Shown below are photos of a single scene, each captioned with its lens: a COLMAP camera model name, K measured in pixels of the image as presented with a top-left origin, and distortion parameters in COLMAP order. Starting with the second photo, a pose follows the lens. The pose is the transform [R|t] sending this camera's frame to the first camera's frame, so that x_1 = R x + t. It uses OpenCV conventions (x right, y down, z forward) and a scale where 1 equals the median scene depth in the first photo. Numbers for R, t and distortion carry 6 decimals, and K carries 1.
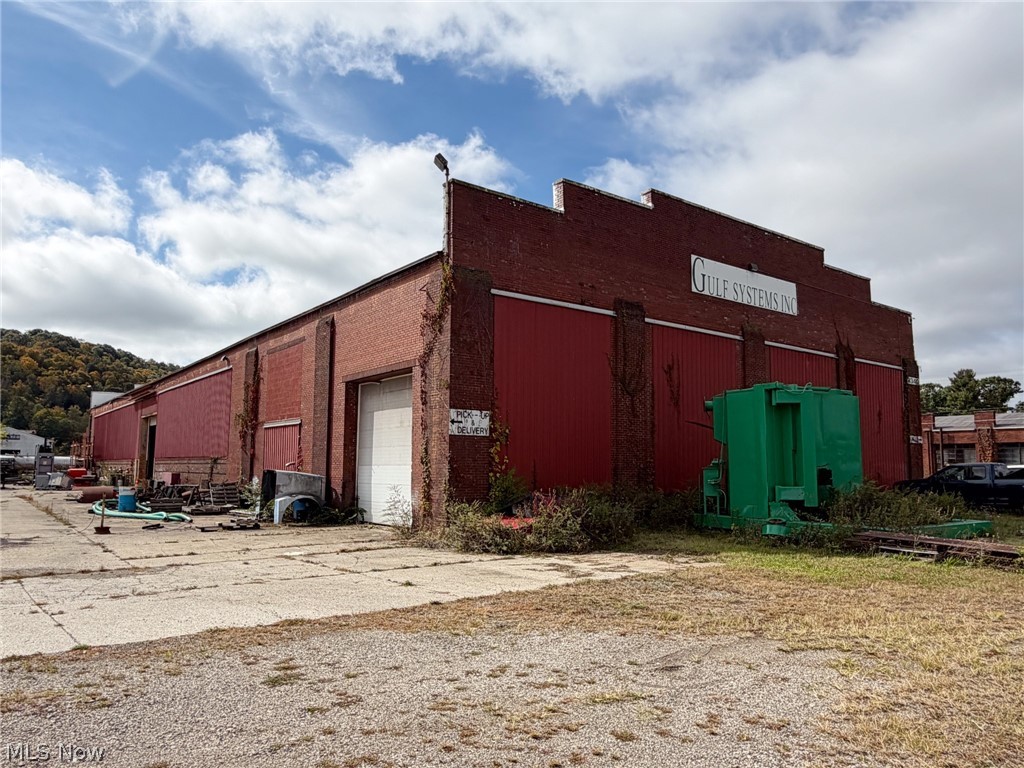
lens RADIAL K [[716.7, 0, 512.1], [0, 716.7, 382.8], [0, 0, 1]] dist [0.000820, -0.000004]
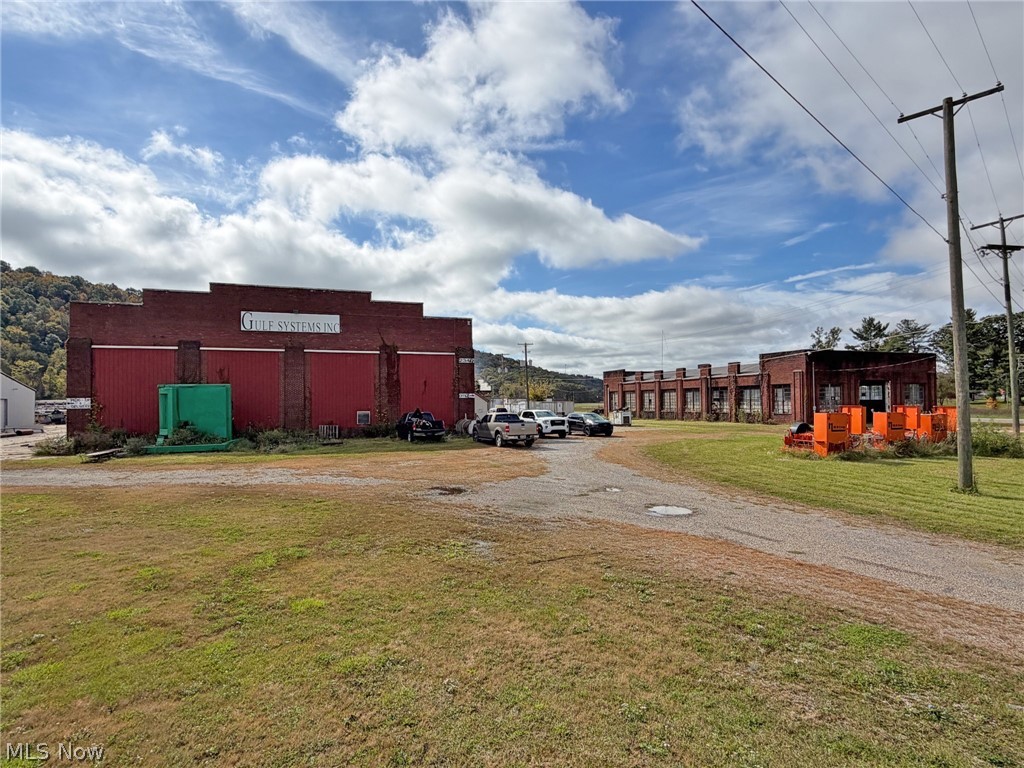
lens RADIAL K [[567.0, 0, 511.8], [0, 567.0, 387.4], [0, 0, 1]] dist [-0.004494, -0.001136]
pose [[0.969210, -0.030046, -0.244396, 1.337270], [0.051304, 0.995386, 0.081089, -0.056933], [0.240832, -0.091131, 0.966279, -0.354145]]
